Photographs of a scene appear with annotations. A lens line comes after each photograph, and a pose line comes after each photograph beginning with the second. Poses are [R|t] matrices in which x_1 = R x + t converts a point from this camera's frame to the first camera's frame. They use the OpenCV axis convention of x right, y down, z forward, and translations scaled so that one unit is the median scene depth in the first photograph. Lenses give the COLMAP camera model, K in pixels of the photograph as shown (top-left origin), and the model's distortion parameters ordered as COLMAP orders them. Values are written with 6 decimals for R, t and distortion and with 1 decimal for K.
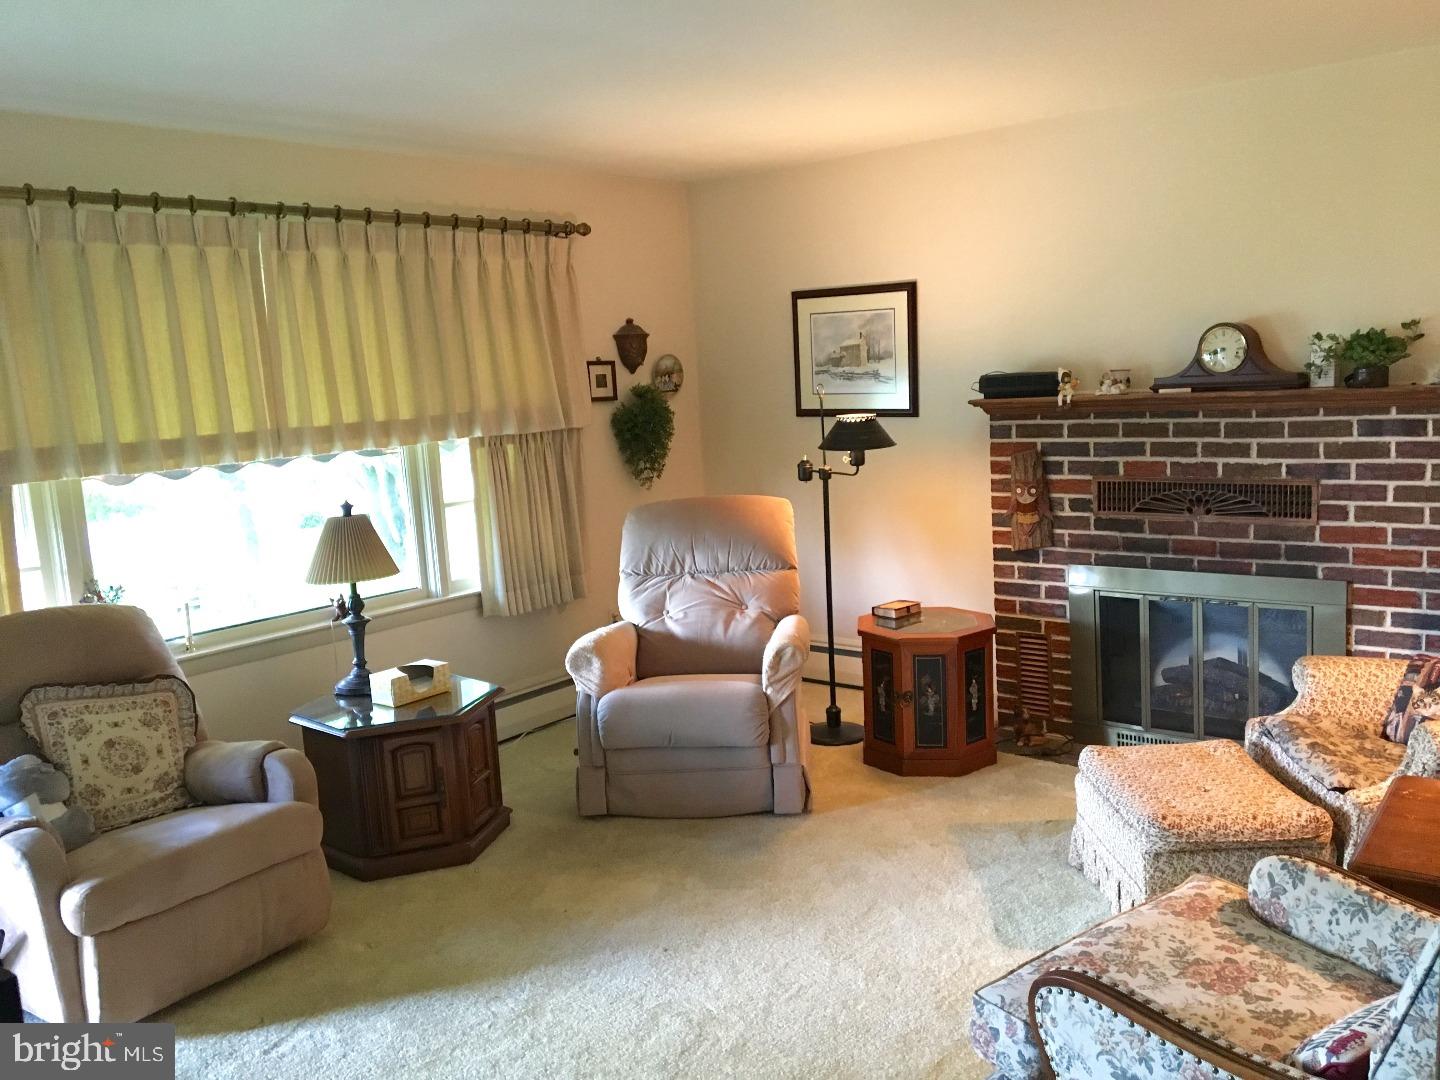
lens RADIAL K [[1205.4, 0, 725.6], [0, 1205.4, 542.2], [0, 0, 1]] dist [0.106340, -0.172988]
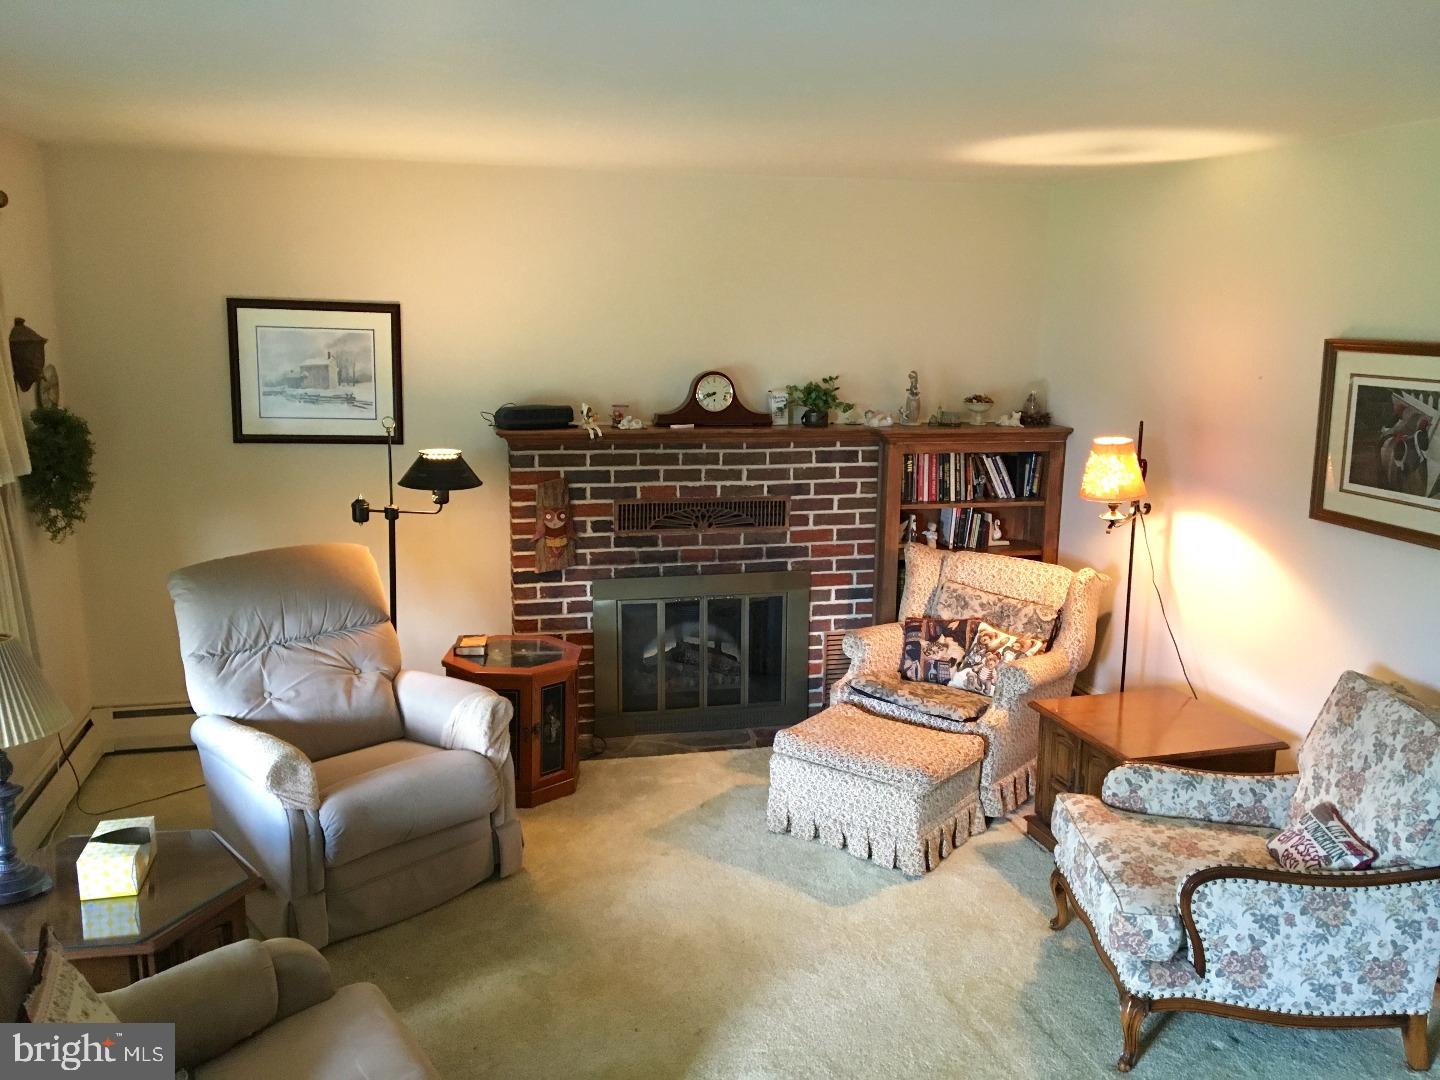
lens RADIAL K [[1205.4, 0, 725.6], [0, 1205.4, 542.2], [0, 0, 1]] dist [0.106340, -0.172988]
pose [[0.597190, -0.091588, 0.796853, -0.537541], [0.070485, 0.995609, 0.061608, -0.078164], [-0.798997, 0.019374, 0.601023, 0.250168]]
